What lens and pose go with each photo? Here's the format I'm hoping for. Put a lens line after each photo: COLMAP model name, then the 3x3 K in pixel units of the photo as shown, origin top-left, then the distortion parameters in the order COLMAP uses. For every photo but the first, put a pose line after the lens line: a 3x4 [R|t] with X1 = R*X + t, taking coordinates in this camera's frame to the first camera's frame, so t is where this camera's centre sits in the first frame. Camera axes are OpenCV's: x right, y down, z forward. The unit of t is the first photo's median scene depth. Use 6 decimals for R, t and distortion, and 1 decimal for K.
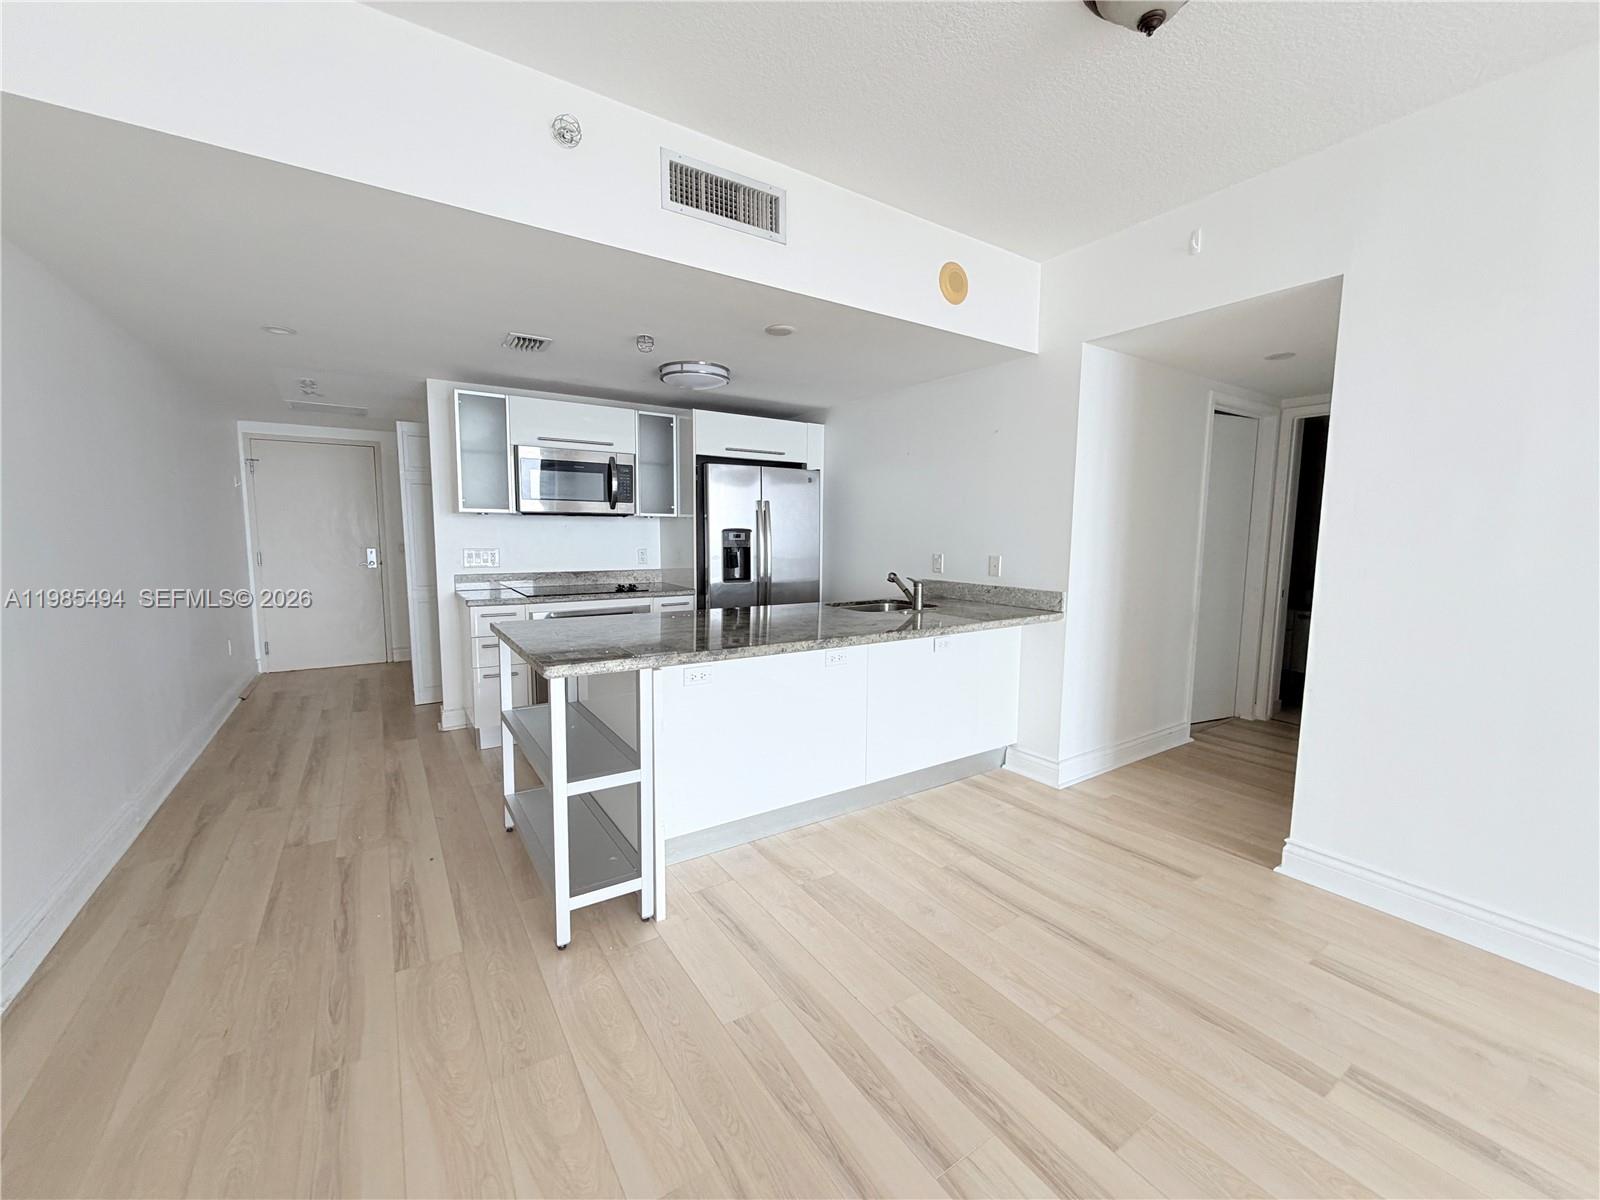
lens RADIAL K [[652.7, 0, 800.0], [0, 652.7, 600.0], [0, 0, 1]] dist [0.000471, 0.000060]
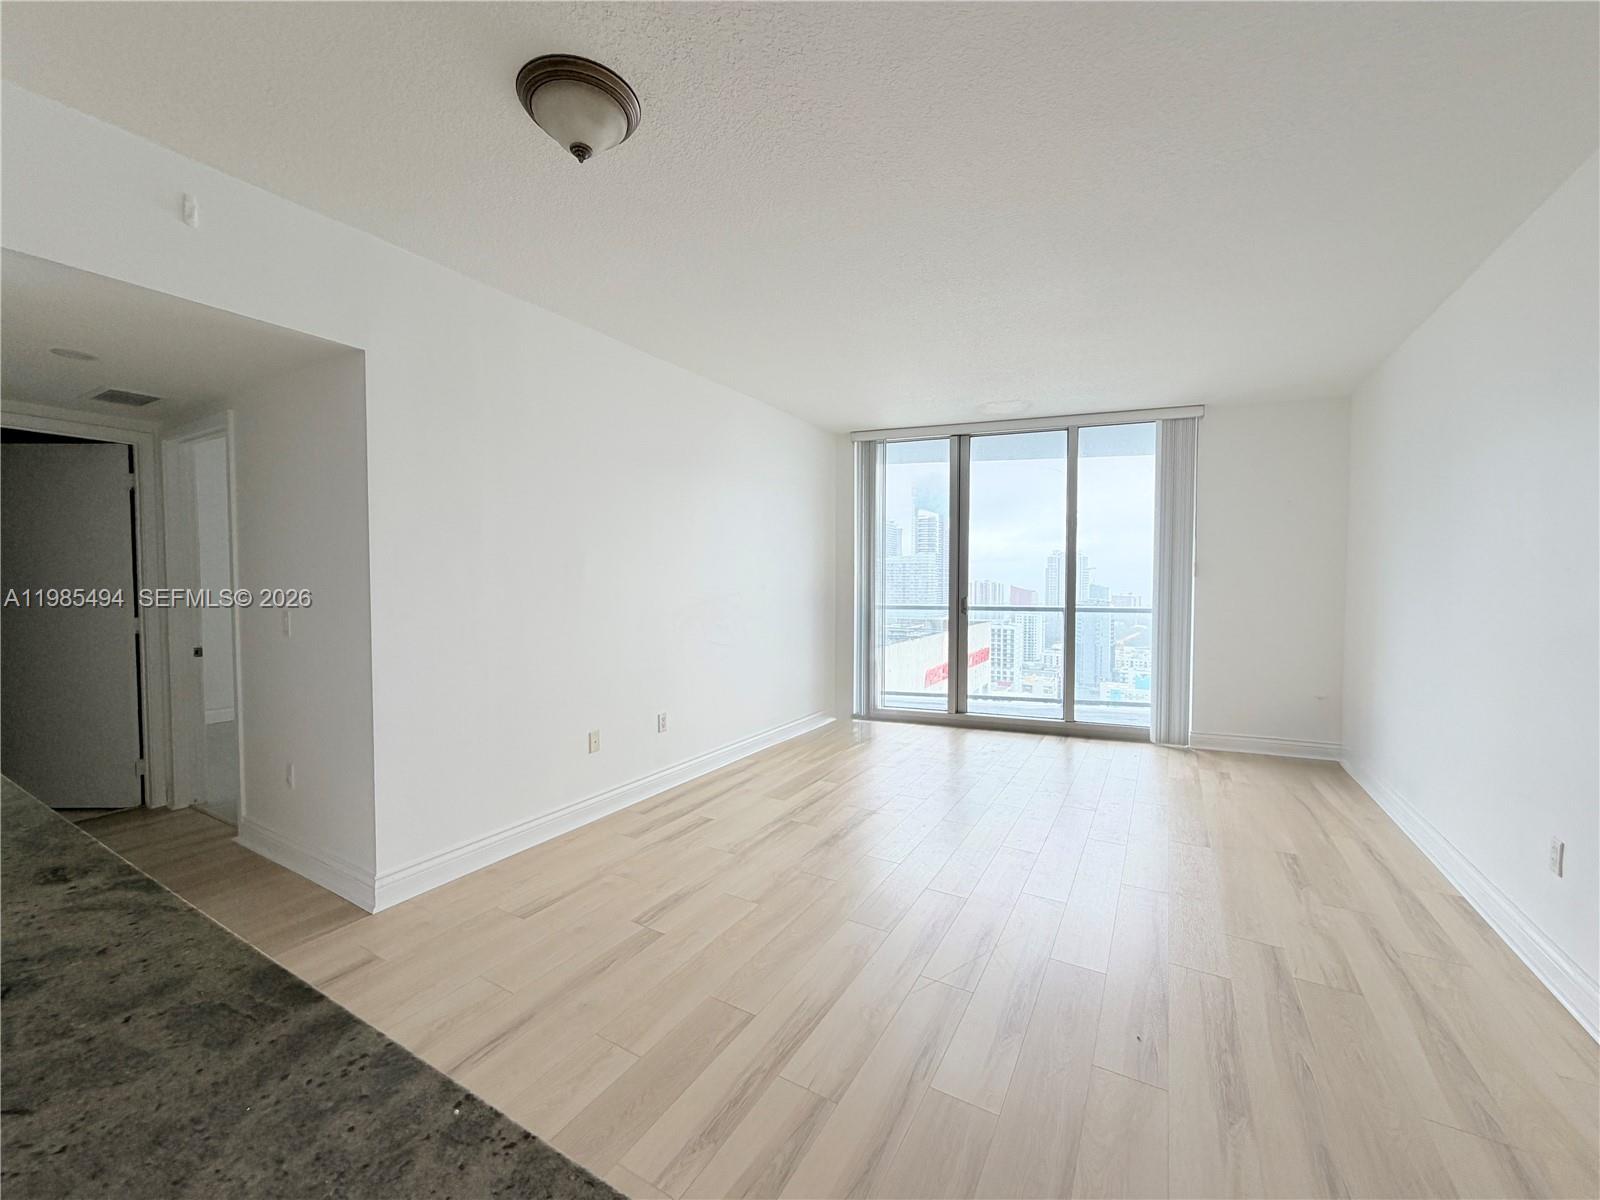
lens RADIAL K [[631.1, 0, 800.0], [0, 631.1, 600.0], [0, 0, 1]] dist [-0.000074, -0.000034]
pose [[-0.449857, -0.038953, 0.892251, -0.399953], [0.084956, 0.992652, 0.086170, -0.091912], [-0.889051, 0.114566, -0.443242, 0.741076]]
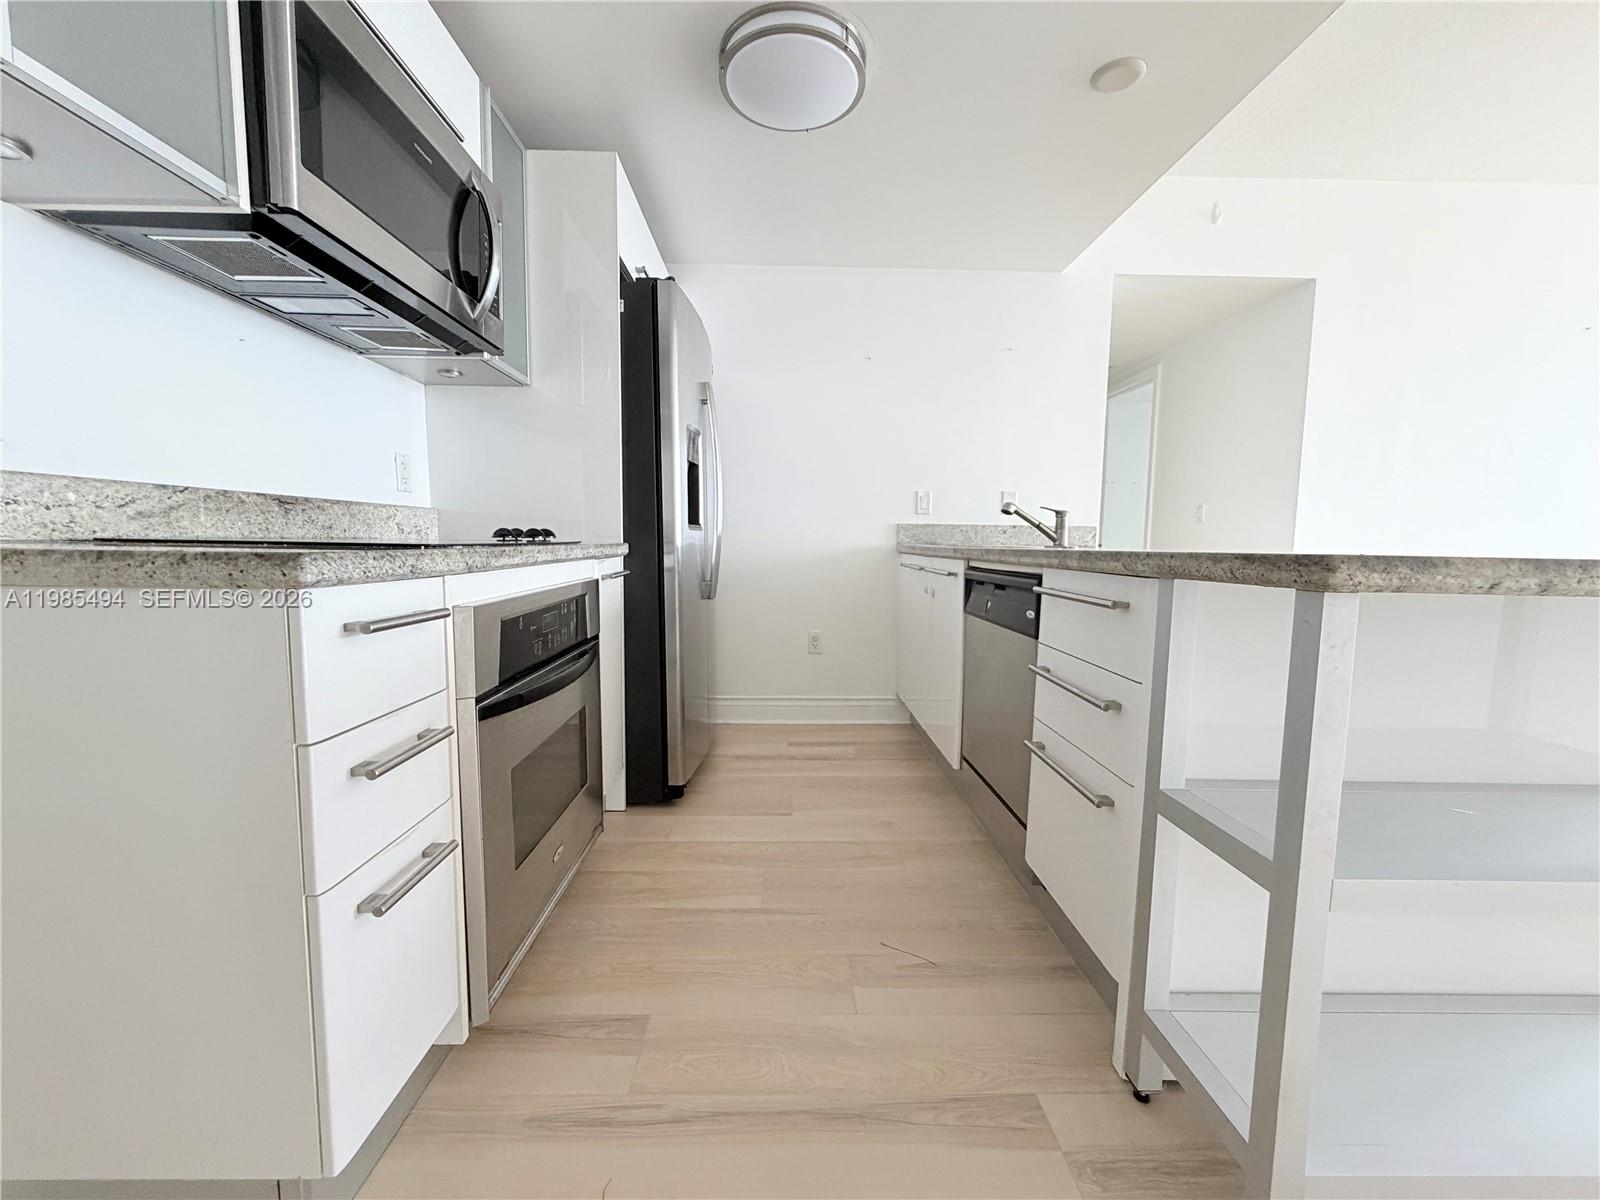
lens RADIAL K [[631.1, 0, 800.0], [0, 631.1, 600.0], [0, 0, 1]] dist [-0.000074, -0.000034]
pose [[0.544977, -0.082829, 0.834350, -0.772485], [0.074539, 0.995954, 0.050185, 0.018646], [-0.835131, 0.034842, 0.548946, 1.024897]]
